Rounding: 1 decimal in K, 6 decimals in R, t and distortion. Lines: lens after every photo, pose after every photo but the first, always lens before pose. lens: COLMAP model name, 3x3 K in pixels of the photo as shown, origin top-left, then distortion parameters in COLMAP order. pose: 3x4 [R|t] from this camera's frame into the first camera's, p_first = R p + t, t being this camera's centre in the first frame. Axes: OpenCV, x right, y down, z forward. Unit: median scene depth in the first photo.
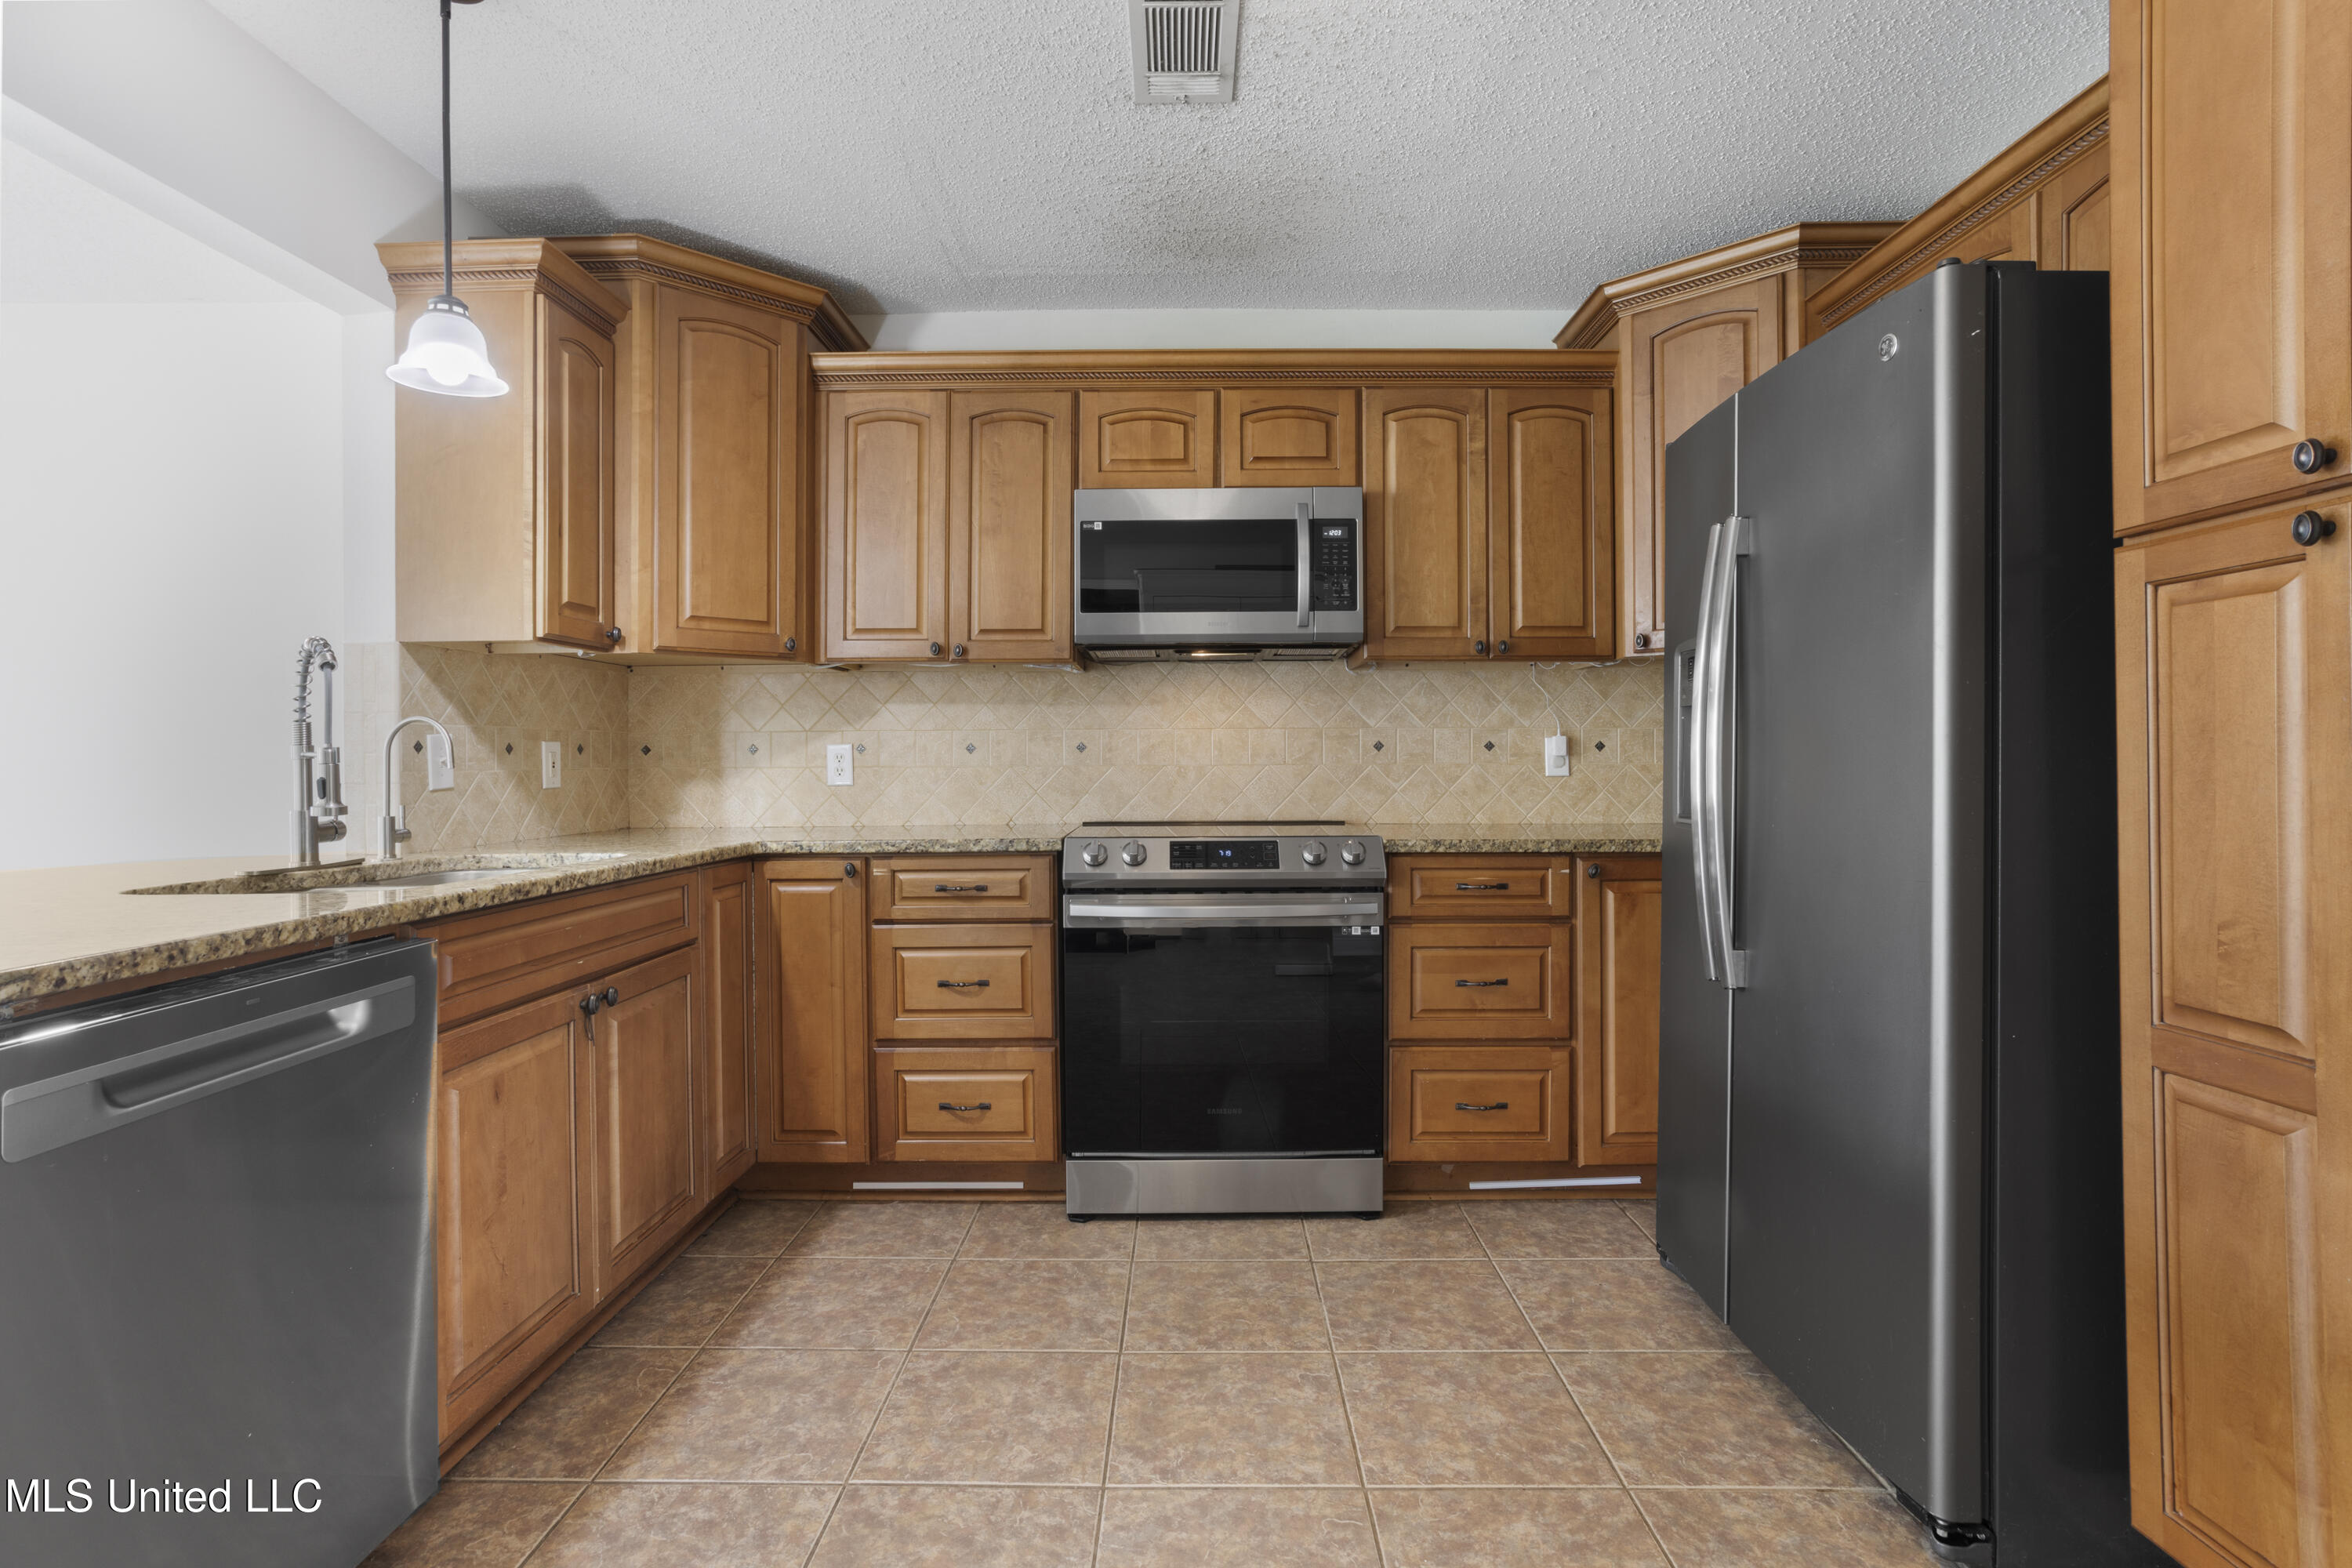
lens RADIAL K [[1131.1, 0, 1178.3], [0, 1131.1, 754.7], [0, 0, 1]] dist [-0.044700, 0.024187]
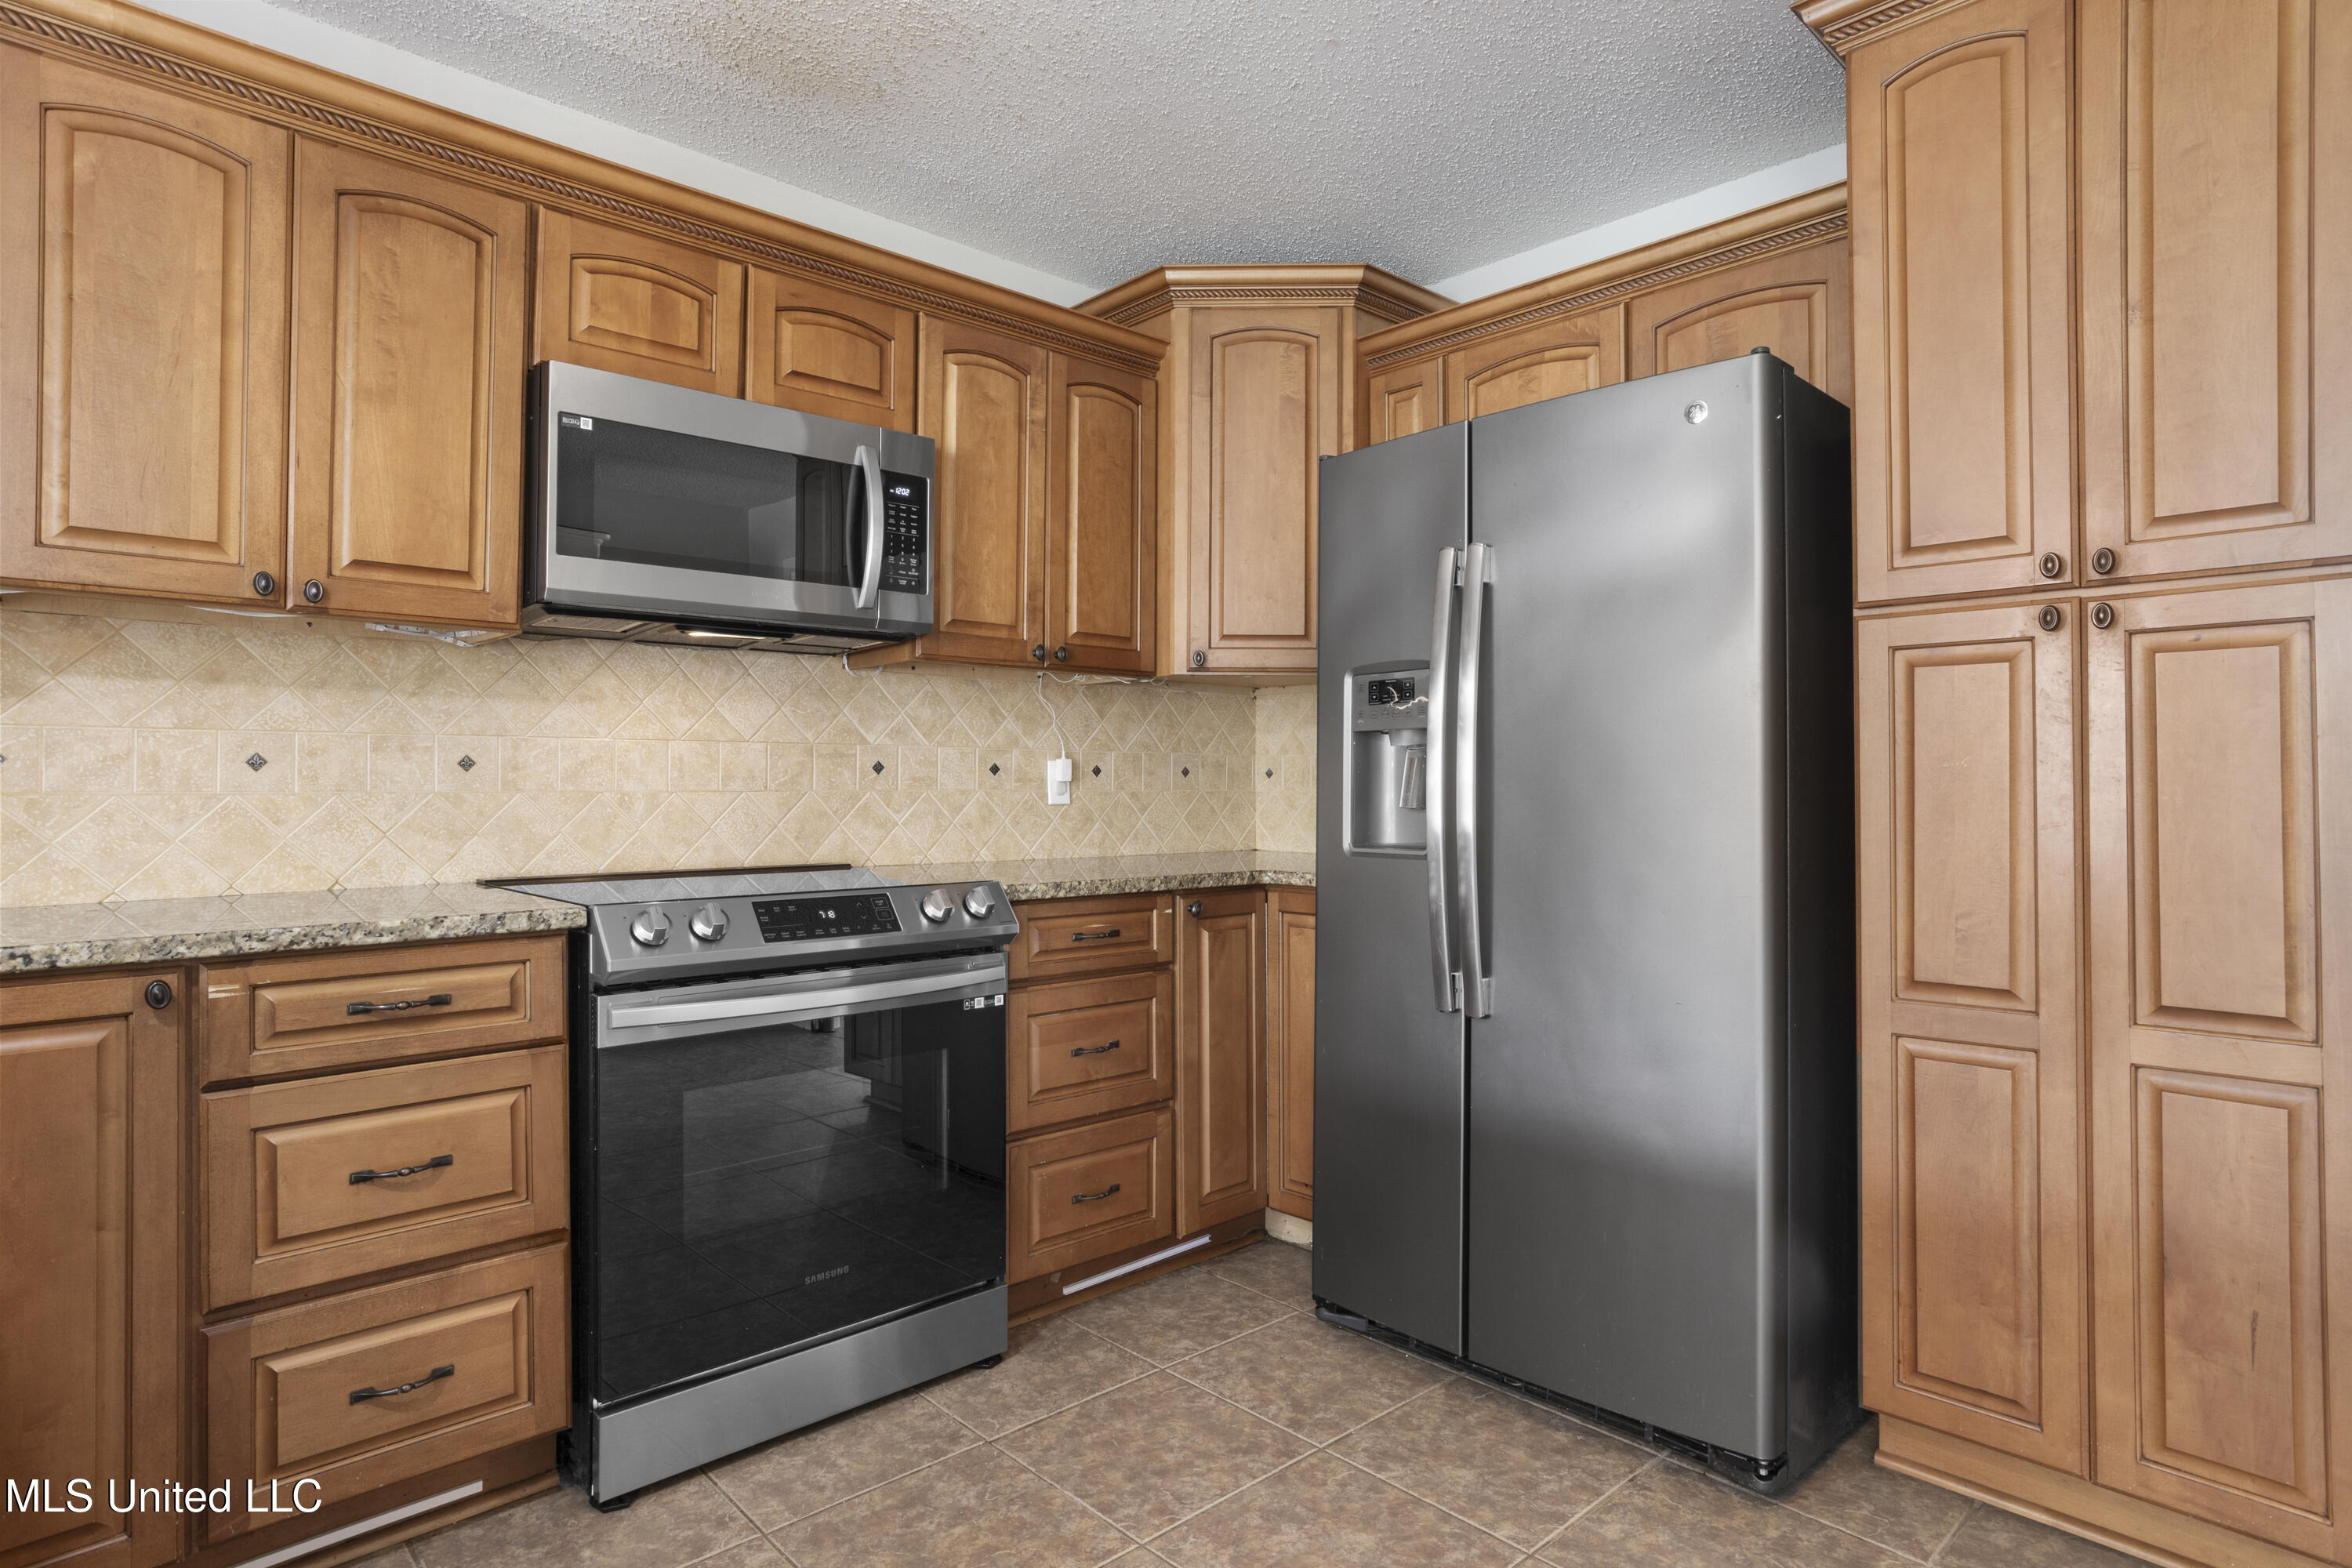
lens RADIAL K [[1265.2, 0, 1169.8], [0, 1265.2, 774.9], [0, 0, 1]] dist [-0.038350, 0.024658]
pose [[0.729188, 0.010170, 0.684238, -0.343726], [-0.007299, 0.999948, -0.007084, 0.002665], [-0.684275, 0.000171, 0.729224, 0.265888]]
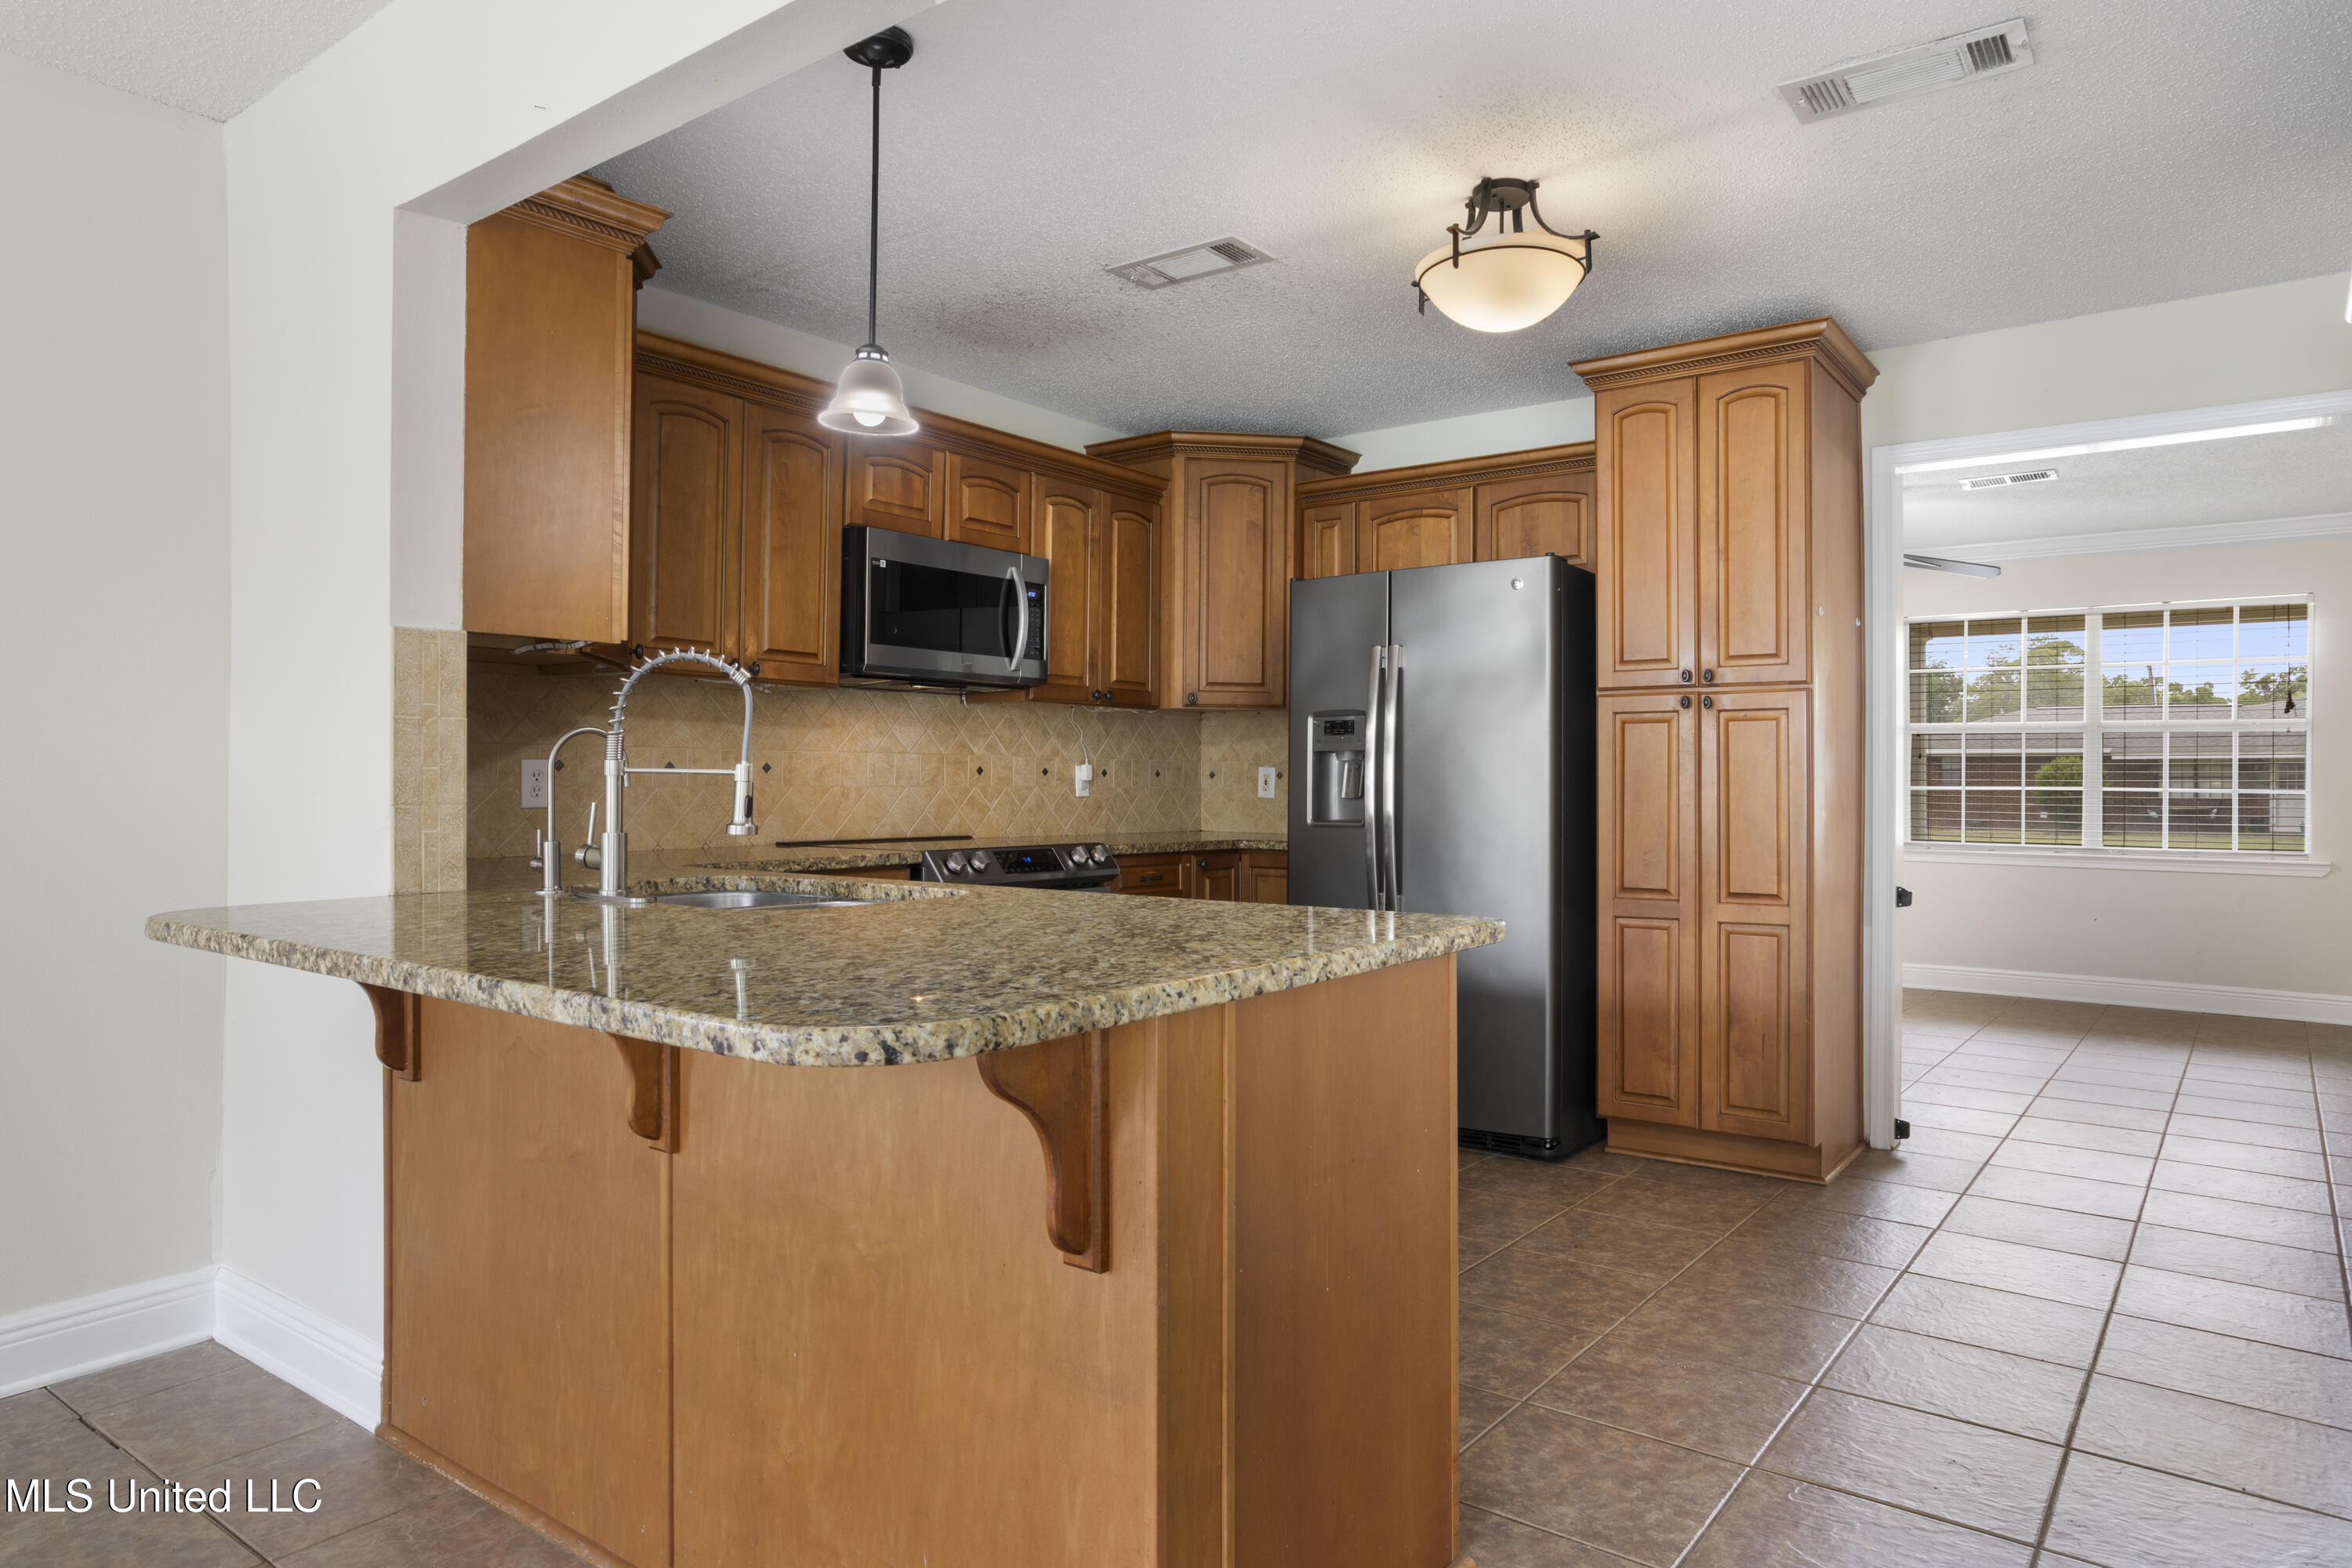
lens RADIAL K [[1429.3, 0, 1174.1], [0, 1429.3, 777.1], [0, 0, 1]] dist [-0.029493, 0.023726]
pose [[0.598157, 0.010188, 0.801314, -1.071794], [-0.010960, 0.999930, -0.004532, 0.004053], [-0.801304, -0.006072, 0.598227, -0.035456]]
